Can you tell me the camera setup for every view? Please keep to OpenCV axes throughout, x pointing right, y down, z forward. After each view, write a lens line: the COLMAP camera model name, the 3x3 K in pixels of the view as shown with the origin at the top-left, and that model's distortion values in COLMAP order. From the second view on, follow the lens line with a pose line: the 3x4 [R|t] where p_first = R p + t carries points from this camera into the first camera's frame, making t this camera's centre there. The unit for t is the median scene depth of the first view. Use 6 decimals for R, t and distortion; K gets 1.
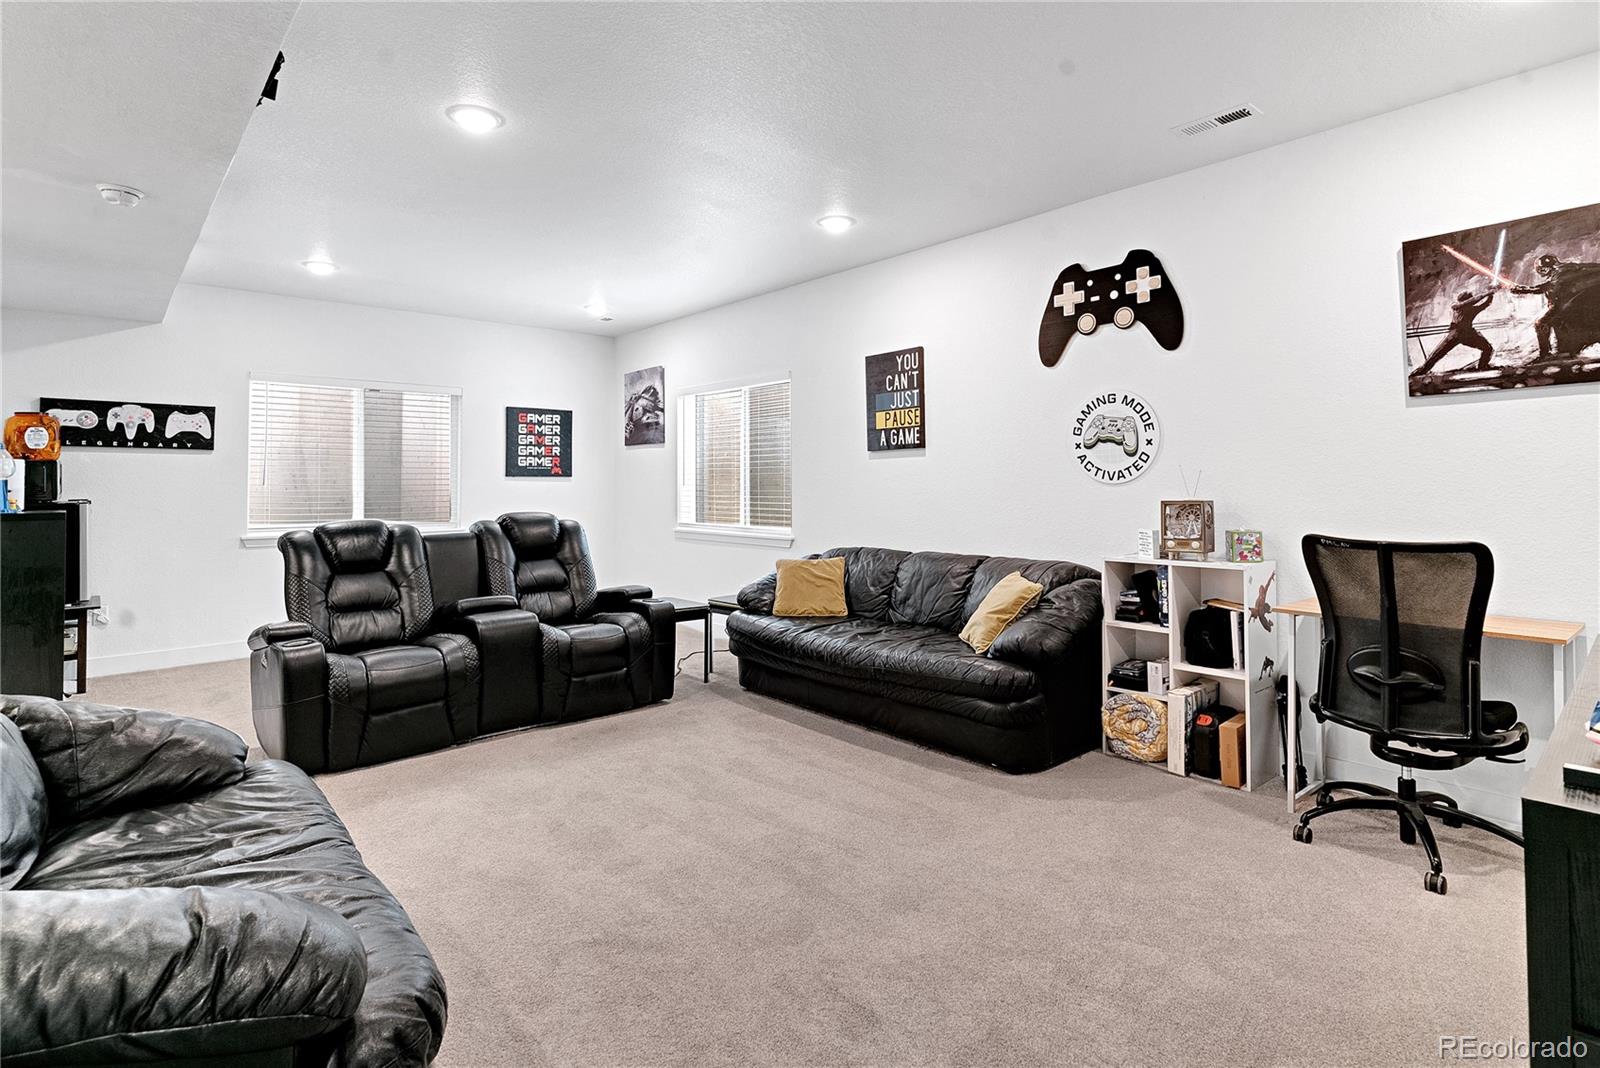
lens RADIAL K [[794.1, 0, 816.1], [0, 794.1, 483.2], [0, 0, 1]] dist [0.002641, 0.002815]
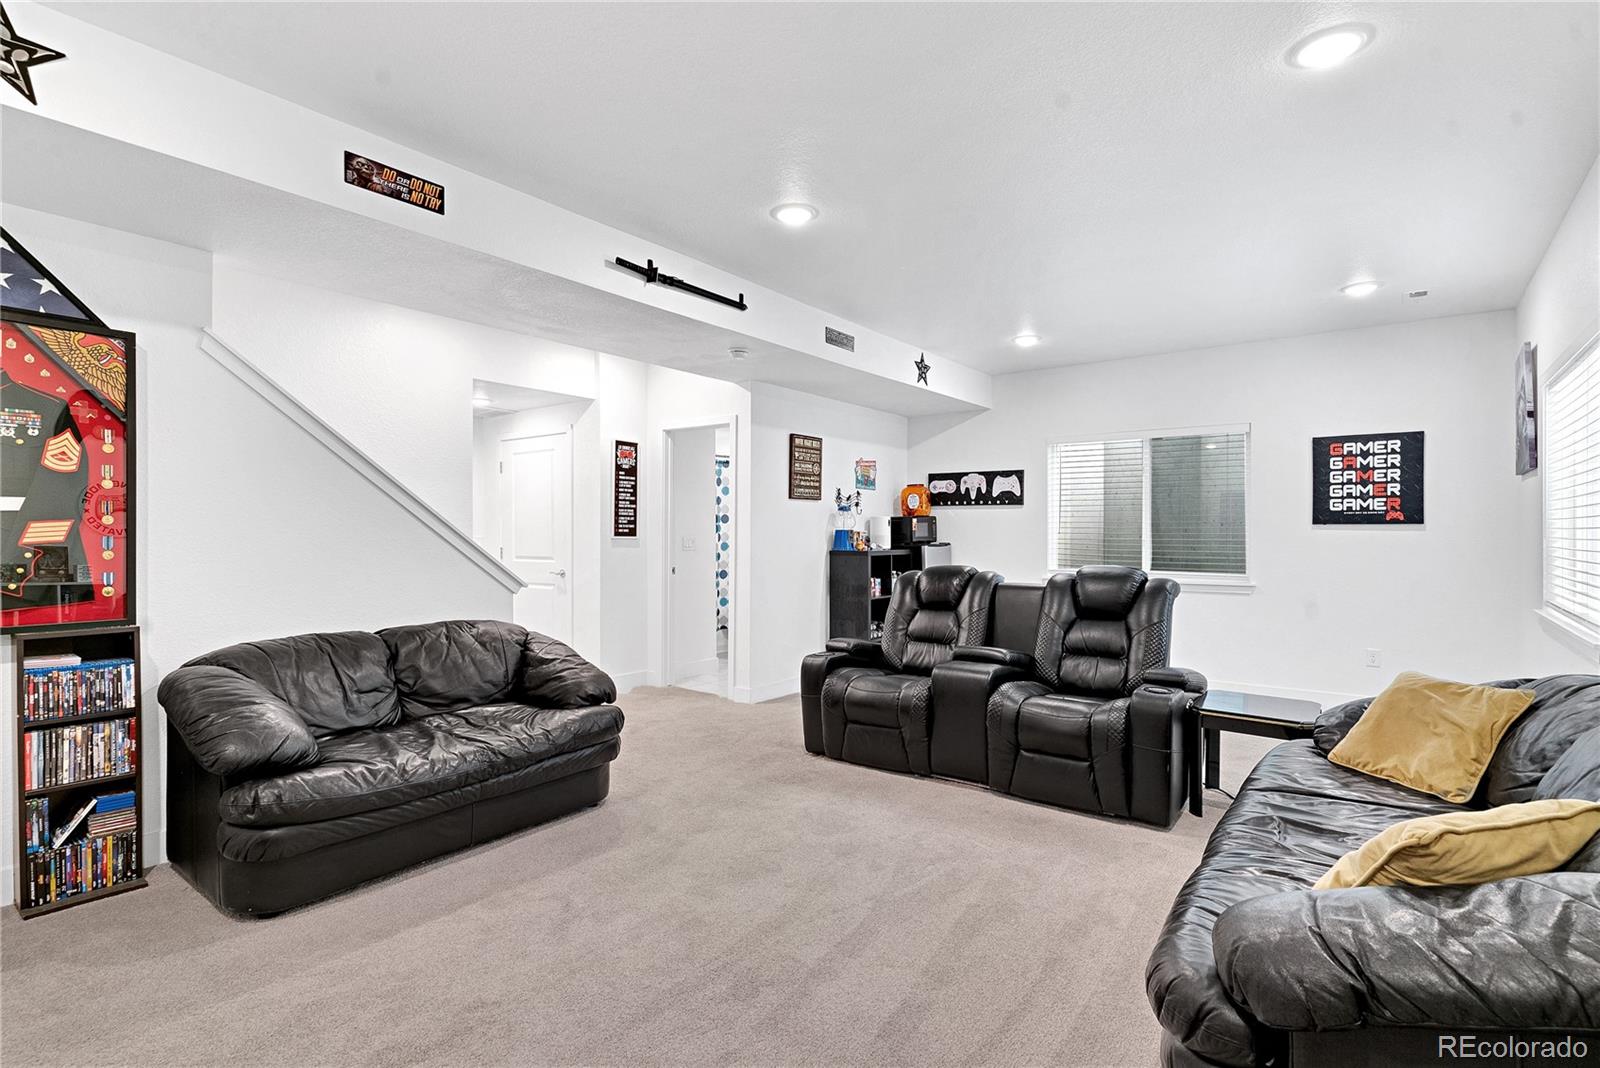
lens RADIAL K [[794.1, 0, 809.0], [0, 794.1, 534.6], [0, 0, 1]] dist [0.002641, 0.002815]
pose [[0.191248, 0.006688, -0.981519, 0.394879], [-0.001991, 0.999977, 0.006425, -0.002823], [0.981540, 0.000726, 0.191257, 0.445478]]
